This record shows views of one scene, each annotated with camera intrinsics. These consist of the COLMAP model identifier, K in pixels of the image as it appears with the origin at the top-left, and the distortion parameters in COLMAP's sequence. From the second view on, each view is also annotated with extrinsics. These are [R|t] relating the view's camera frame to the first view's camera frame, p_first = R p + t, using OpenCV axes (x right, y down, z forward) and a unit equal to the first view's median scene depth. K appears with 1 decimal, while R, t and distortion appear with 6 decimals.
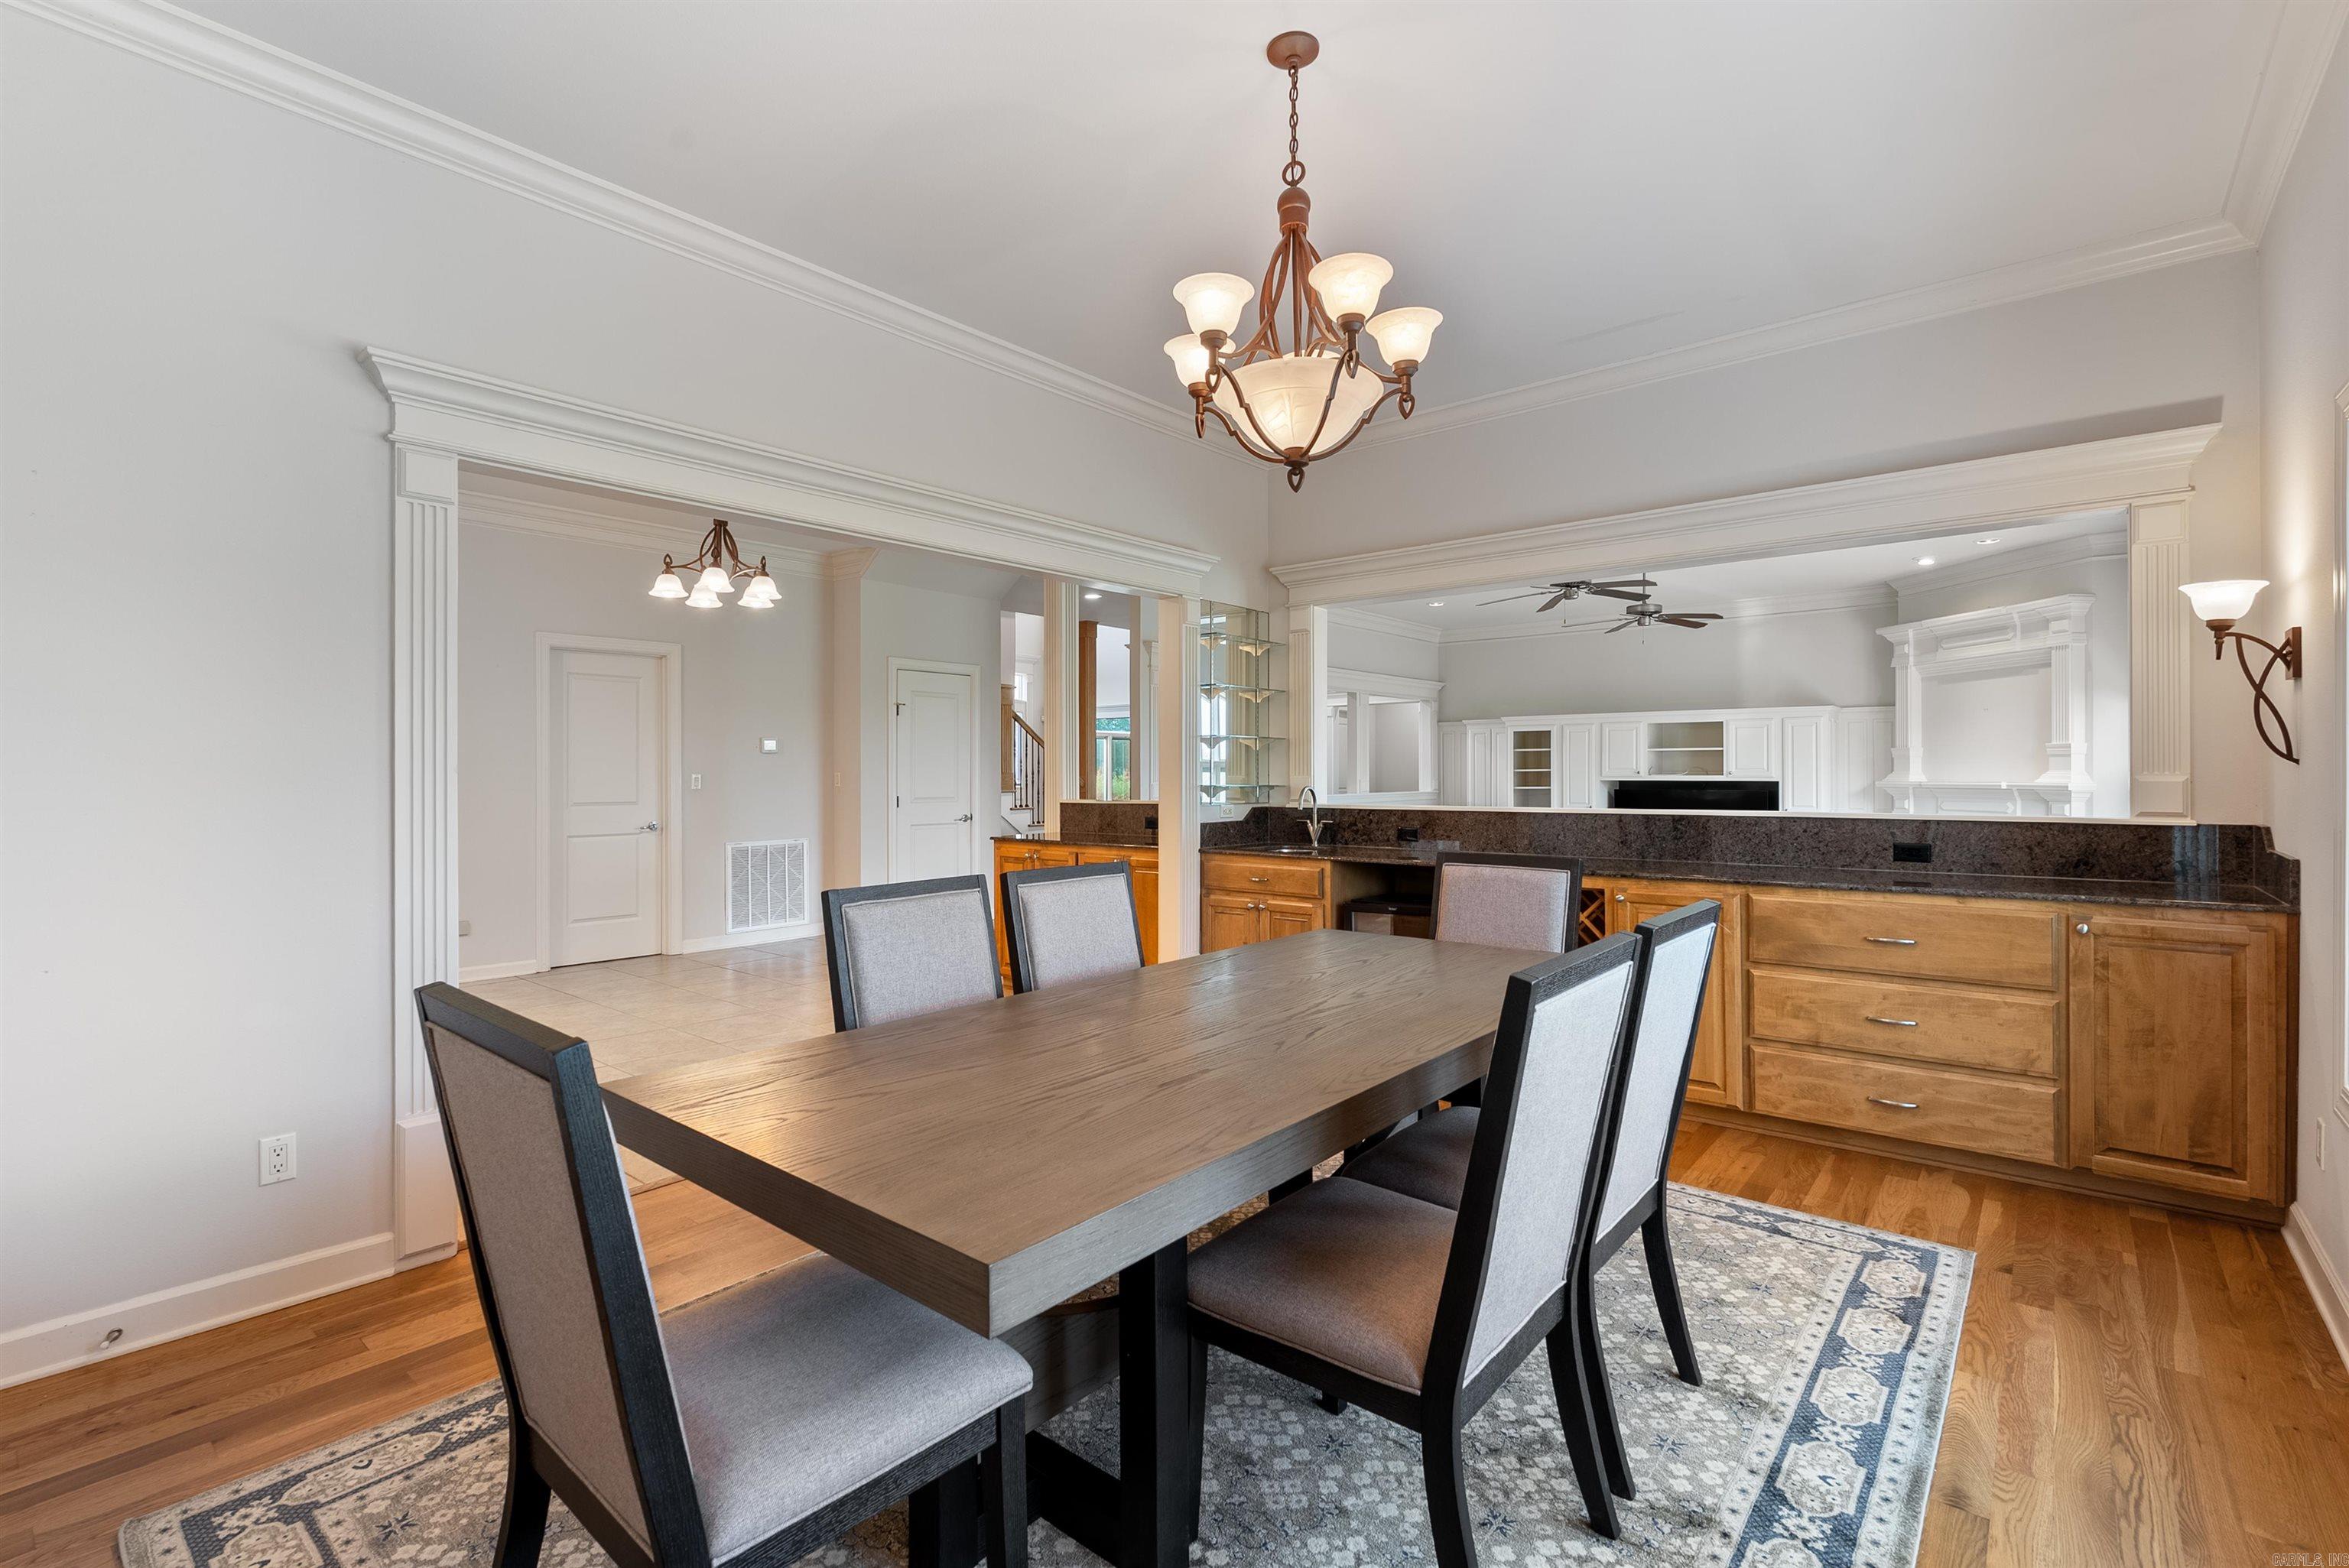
lens RADIAL K [[1057.0, 0, 1173.6], [0, 1057.0, 776.1], [0, 0, 1]] dist [-0.000009, 0.000015]
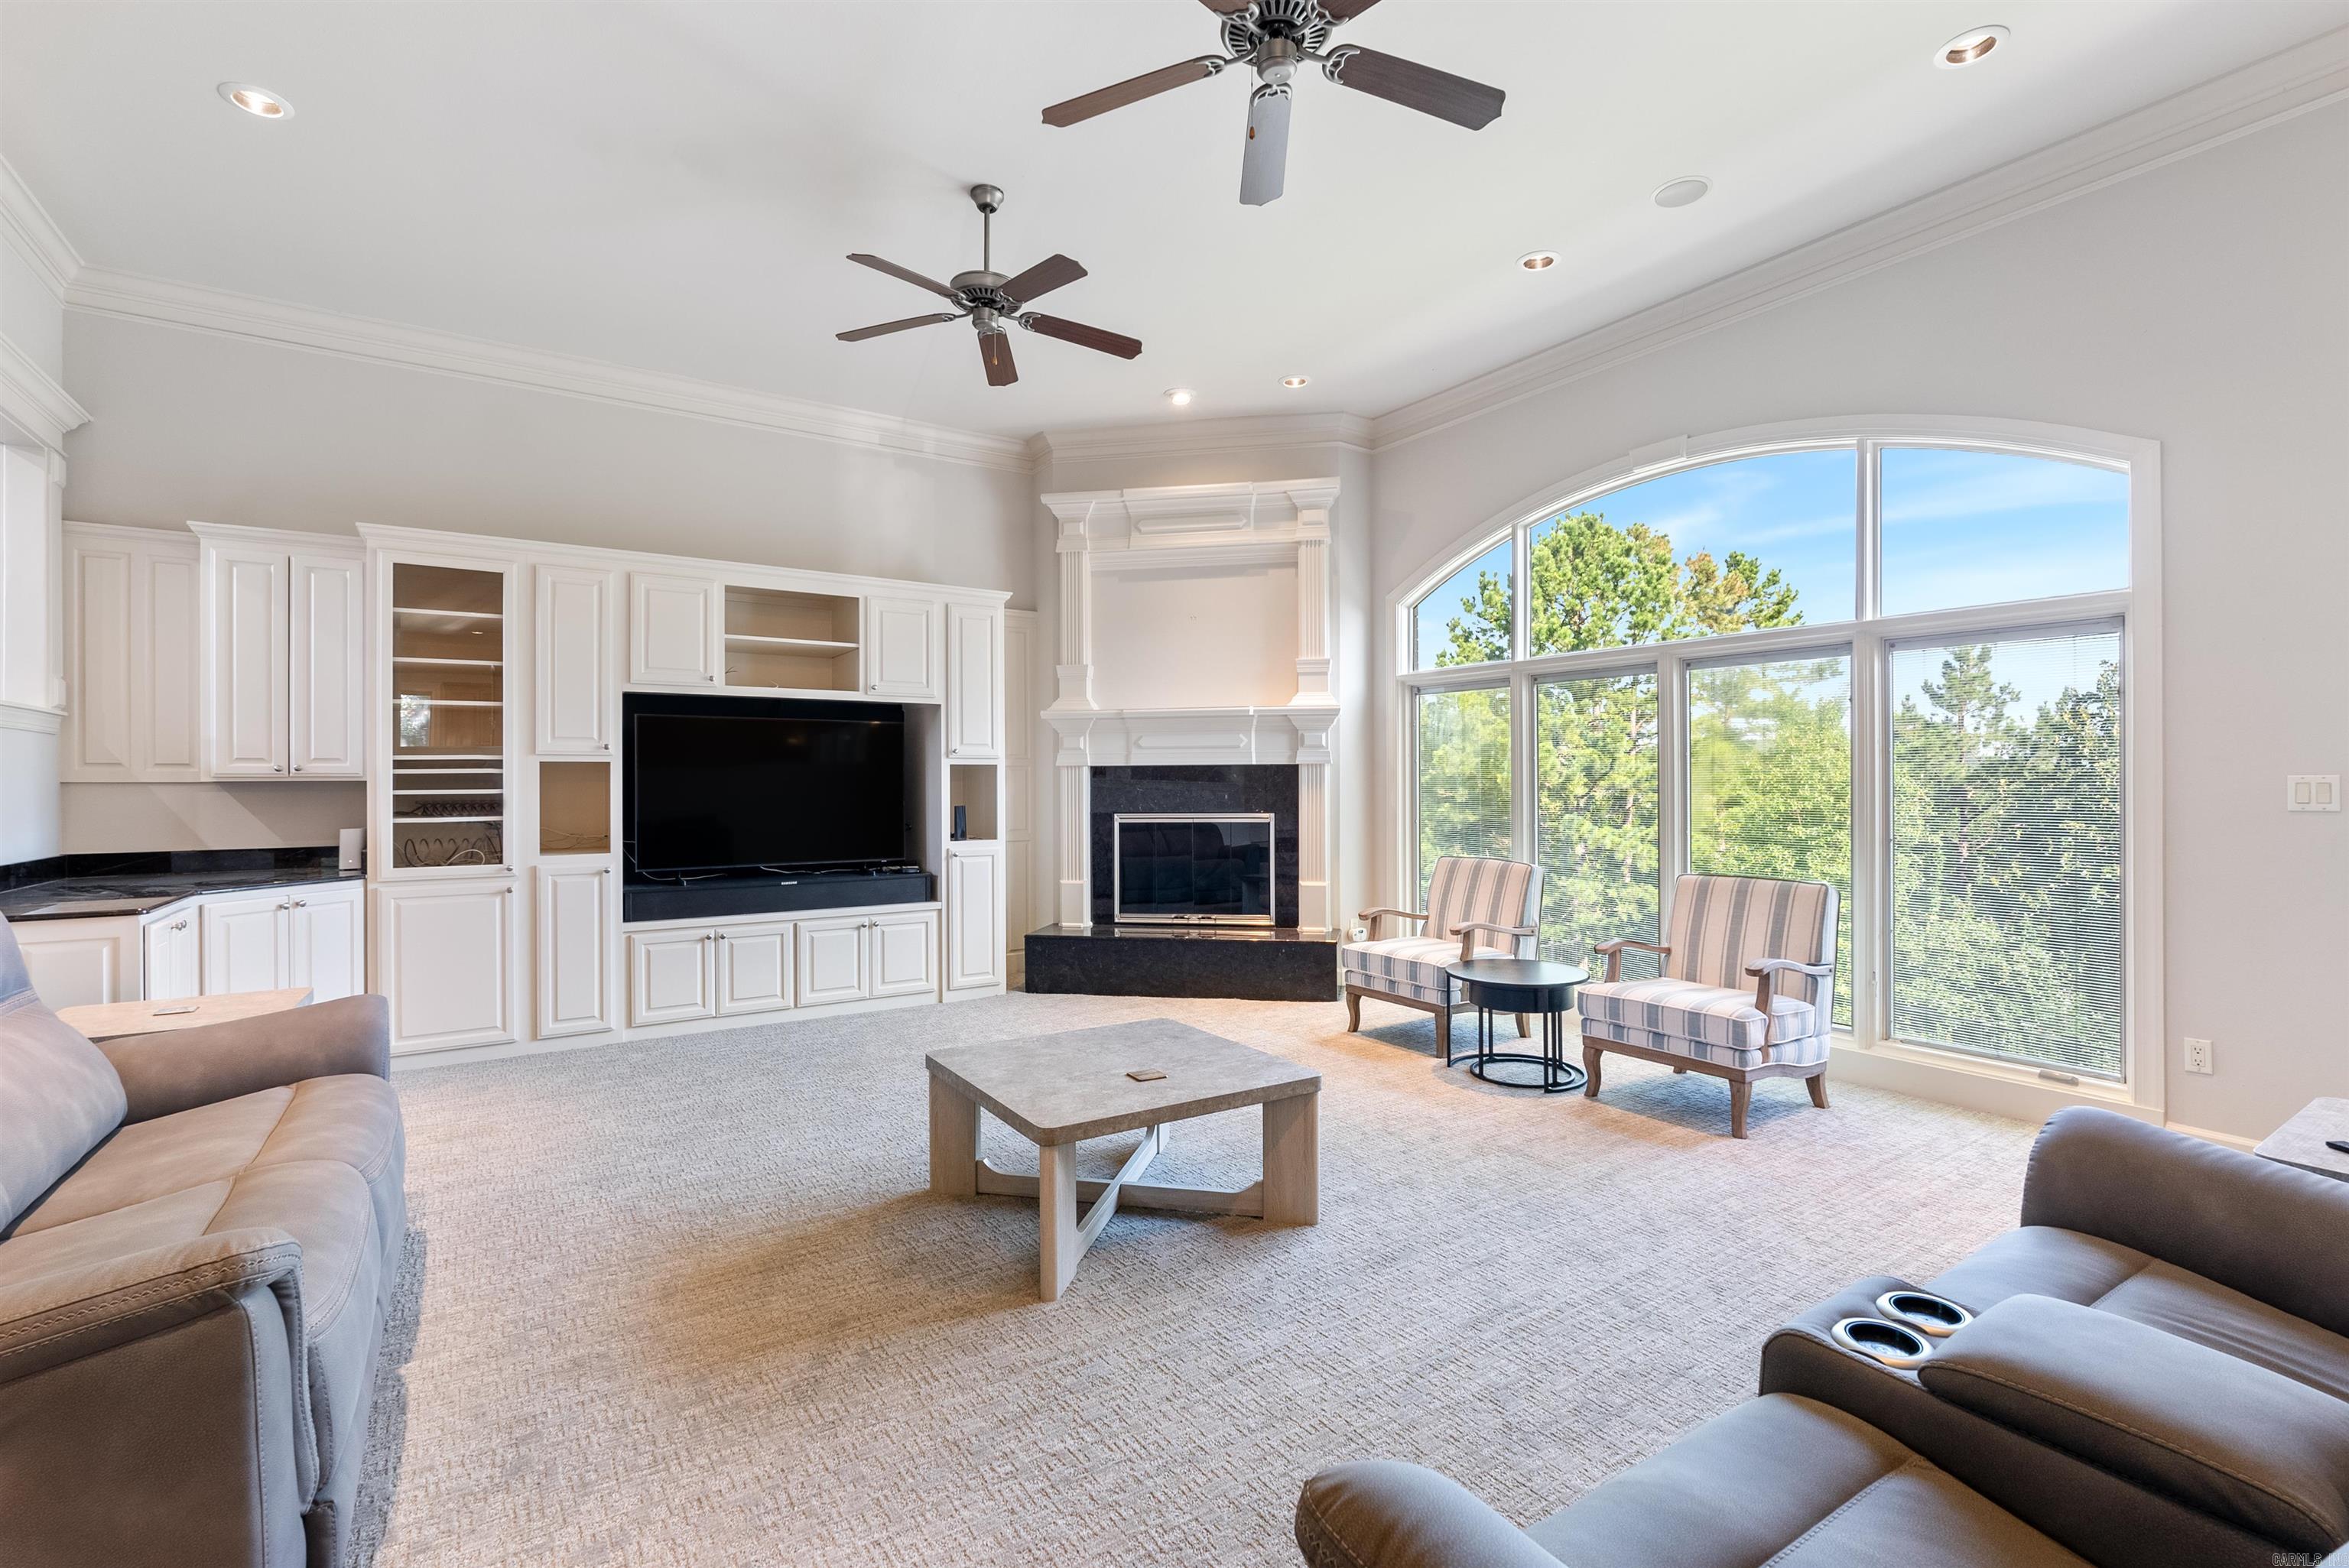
lens RADIAL K [[1047.4, 0, 1176.0], [0, 1047.4, 786.0], [0, 0, 1]] dist [-0.005185, 0.000494]
pose [[0.281426, 0.001625, 0.959582, 0.019864], [0.003829, 0.999989, -0.002816, 0.058106], [-0.959575, 0.004467, 0.281416, 0.721734]]
